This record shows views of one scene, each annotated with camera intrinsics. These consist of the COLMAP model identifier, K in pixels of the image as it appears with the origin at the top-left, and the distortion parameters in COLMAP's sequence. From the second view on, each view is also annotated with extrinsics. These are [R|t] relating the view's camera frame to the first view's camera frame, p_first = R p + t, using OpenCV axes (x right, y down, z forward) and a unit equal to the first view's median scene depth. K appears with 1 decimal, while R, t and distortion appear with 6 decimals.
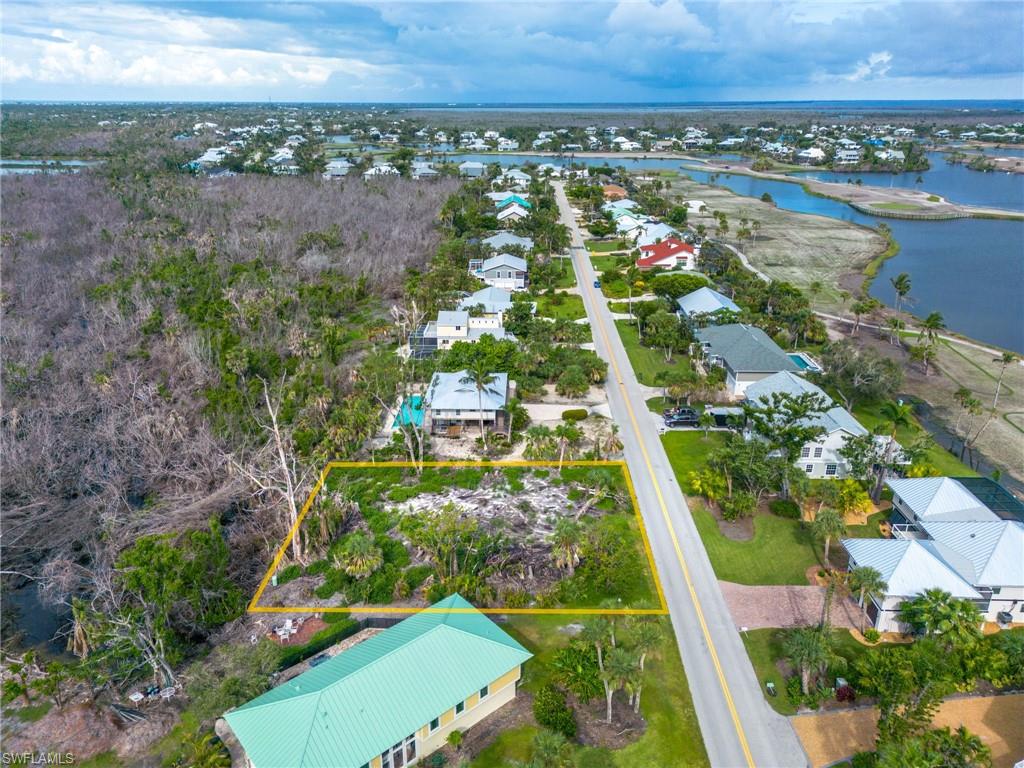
lens RADIAL K [[711.3, 0, 509.4], [0, 711.3, 389.2], [0, 0, 1]] dist [0.074946, -0.066703]
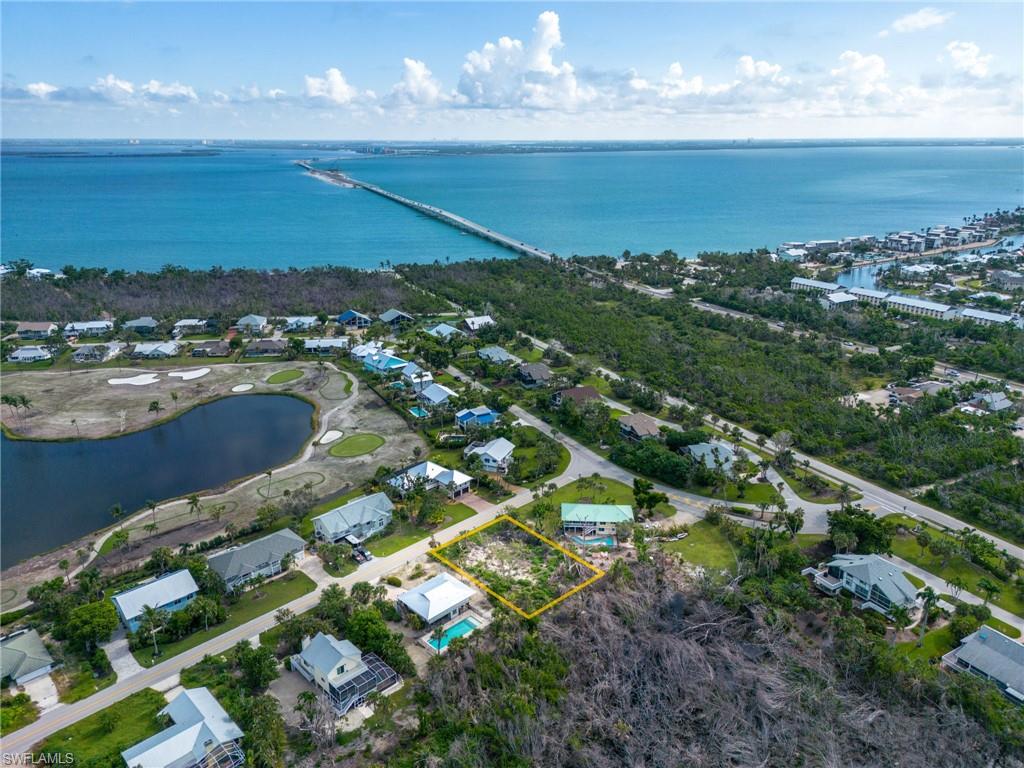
lens RADIAL K [[704.8, 0, 509.2], [0, 704.8, 366.3], [0, 0, 1]] dist [0.102692, -0.138184]
pose [[-0.707653, -0.199641, 0.677769, -0.809534], [0.267826, 0.811874, 0.518777, -0.836769], [-0.653832, 0.548638, -0.521057, 1.028748]]
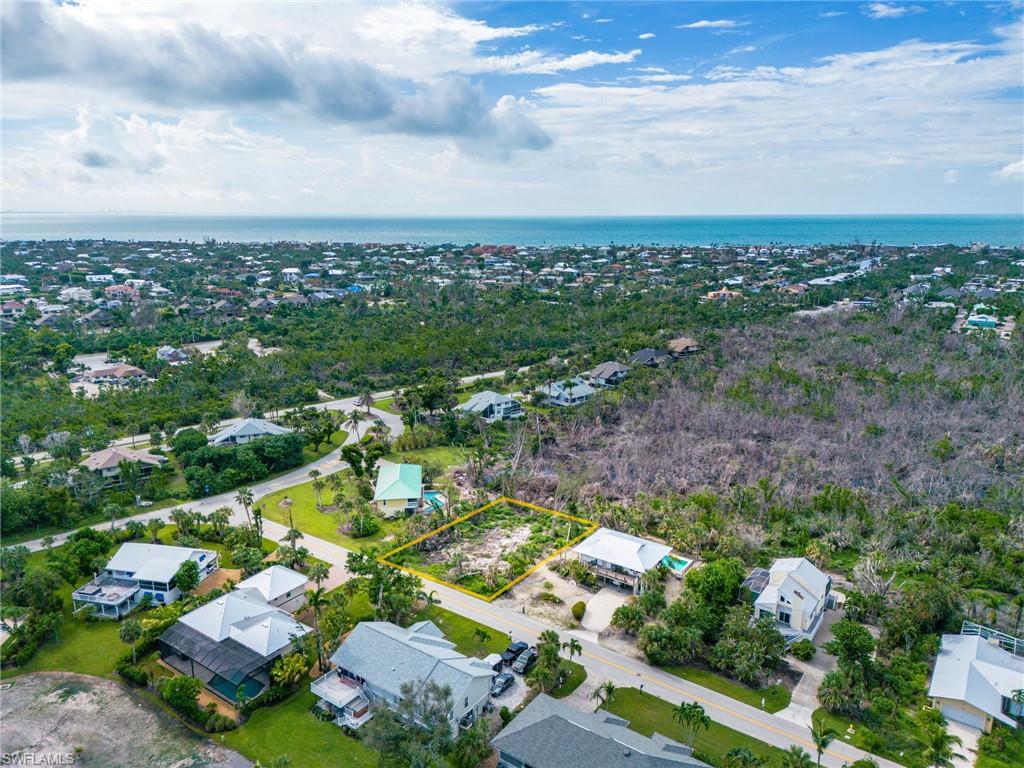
lens RADIAL K [[704.8, 0, 509.2], [0, 704.8, 366.3], [0, 0, 1]] dist [0.102692, -0.138184]
pose [[-0.564426, 0.173901, -0.806958, 0.701009], [-0.304270, 0.864900, 0.399210, -0.499351], [0.767361, 0.470858, -0.435259, 0.886117]]
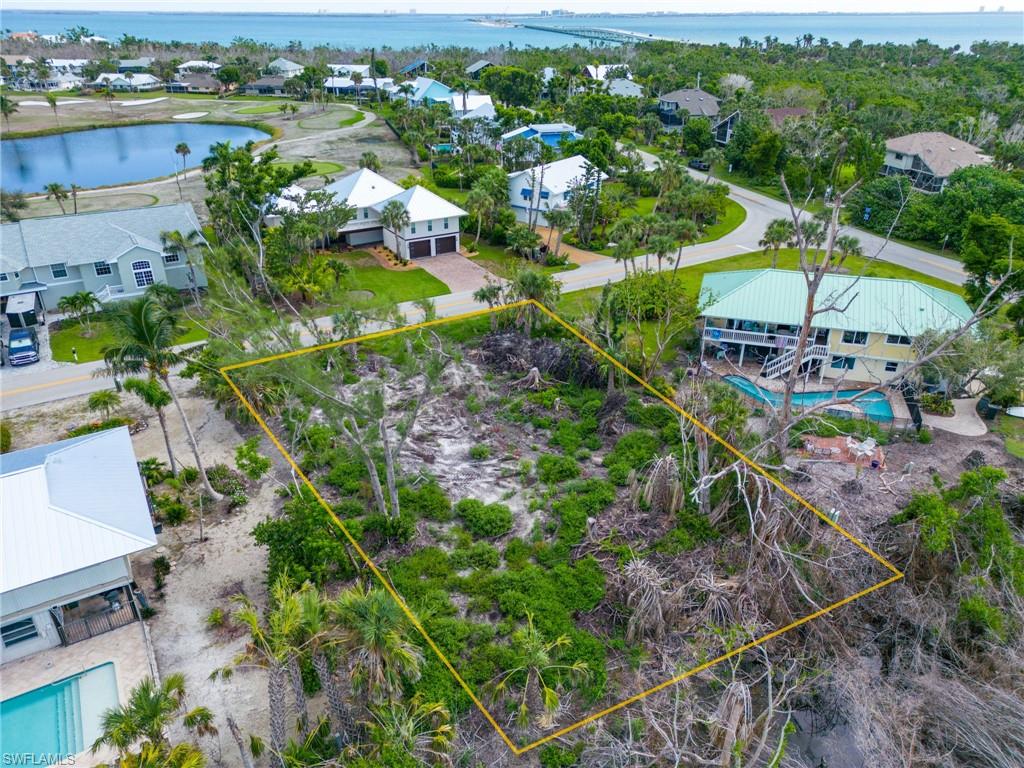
lens RADIAL K [[711.3, 0, 509.4], [0, 711.3, 389.2], [0, 0, 1]] dist [0.074946, -0.066703]
pose [[-0.528616, -0.389986, 0.753974, -0.277088], [0.315209, 0.734530, 0.600924, -0.106571], [-0.788168, 0.555317, -0.265357, 0.624561]]
